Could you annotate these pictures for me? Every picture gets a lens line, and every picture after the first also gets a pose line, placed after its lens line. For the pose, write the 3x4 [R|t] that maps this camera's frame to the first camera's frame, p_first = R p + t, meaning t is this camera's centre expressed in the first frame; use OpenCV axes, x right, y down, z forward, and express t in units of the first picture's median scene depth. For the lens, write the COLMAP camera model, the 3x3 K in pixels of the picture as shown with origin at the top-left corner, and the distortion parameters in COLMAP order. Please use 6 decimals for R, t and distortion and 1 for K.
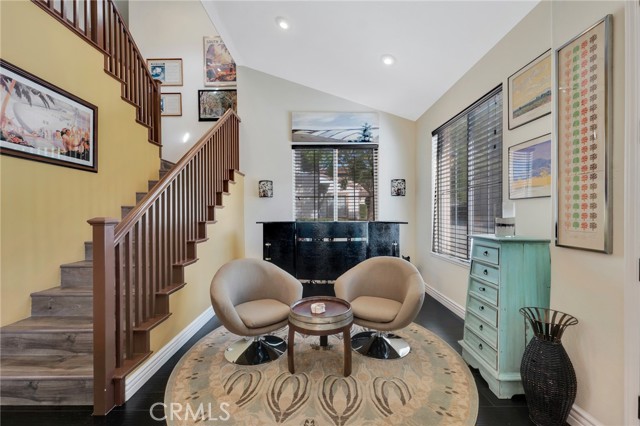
lens RADIAL K [[262.5, 0, 320.0], [0, 262.5, 215.3], [0, 0, 1]] dist [0.004637, -0.000435]
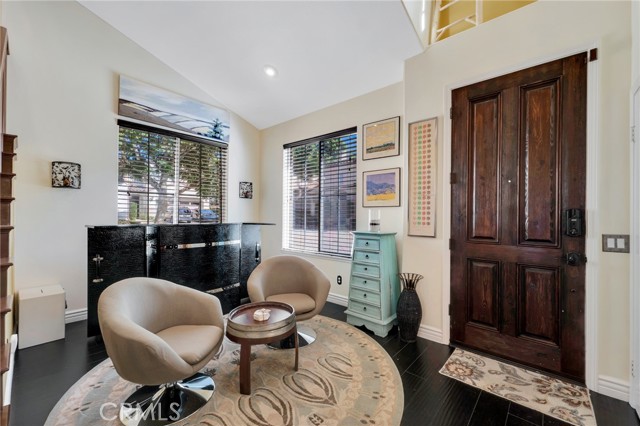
lens RADIAL K [[262.5, 0, 321.6], [0, 262.5, 215.3], [0, 0, 1]] dist [0.004637, -0.000435]
pose [[0.664036, 0.010627, 0.747625, -0.345297], [-0.005556, 0.999942, -0.009280, 0.000633], [-0.747680, 0.002008, 0.664056, 0.124344]]
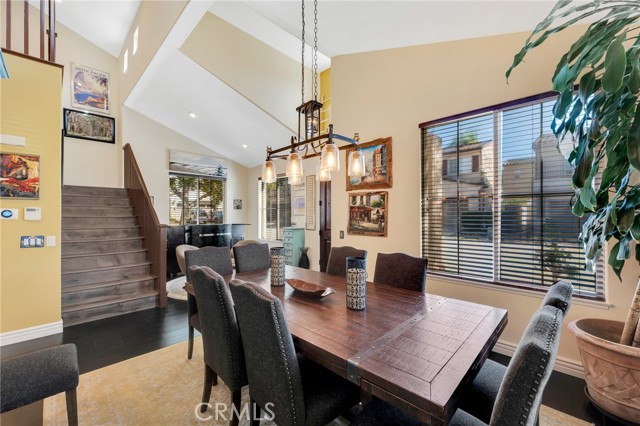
lens RADIAL K [[262.5, 0, 320.2], [0, 262.5, 217.3], [0, 0, 1]] dist [0.004637, -0.000435]
pose [[0.705535, -0.001025, 0.708674, -0.690517], [0.000350, 0.999999, 0.001097, -0.027515], [-0.708675, -0.000526, 0.705535, -0.766028]]
